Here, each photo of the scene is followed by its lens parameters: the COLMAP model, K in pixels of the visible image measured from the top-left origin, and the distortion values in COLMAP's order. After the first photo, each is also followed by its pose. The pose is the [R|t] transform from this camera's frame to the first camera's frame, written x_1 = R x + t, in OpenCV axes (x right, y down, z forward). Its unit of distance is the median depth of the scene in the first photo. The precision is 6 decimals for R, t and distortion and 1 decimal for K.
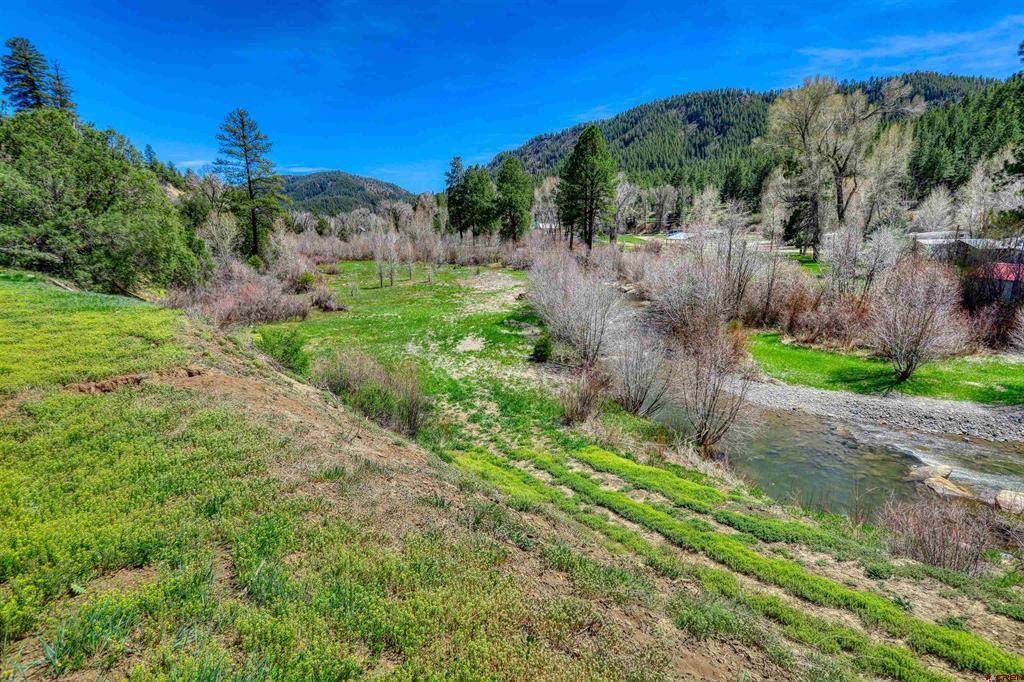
lens RADIAL K [[484.0, 0, 514.1], [0, 484.0, 345.1], [0, 0, 1]] dist [0.001093, 0.002143]
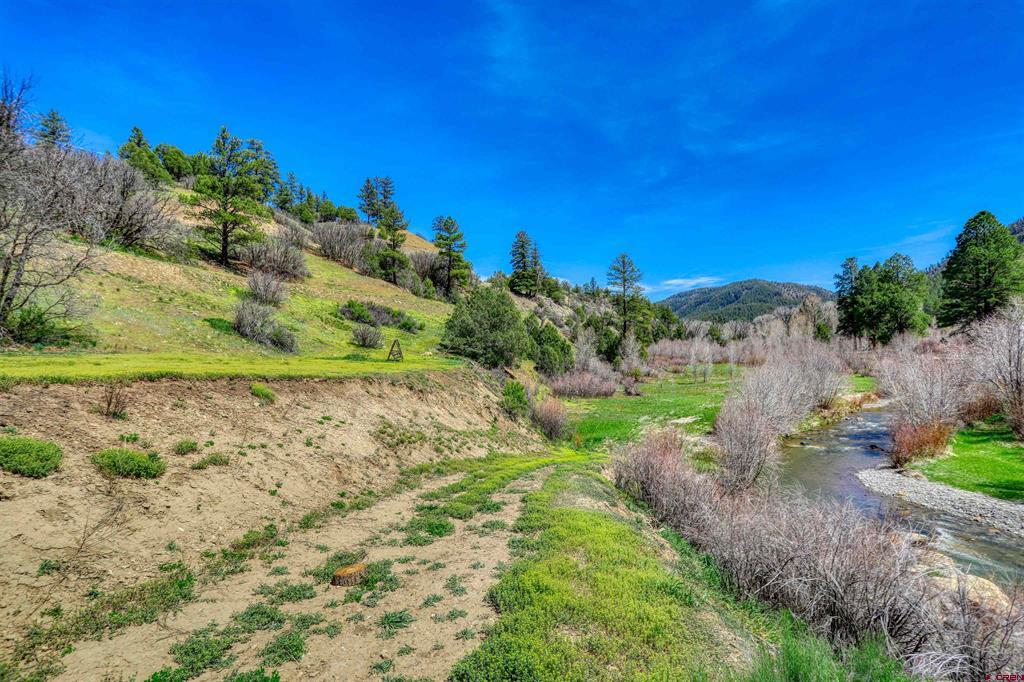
lens RADIAL K [[481.2, 0, 513.6], [0, 481.2, 345.2], [0, 0, 1]] dist [-0.003973, 0.002671]
pose [[0.696786, -0.004764, -0.717264, 0.102076], [-0.149465, 0.977063, -0.151688, 0.013076], [0.701534, 0.212899, 0.680091, -0.050922]]
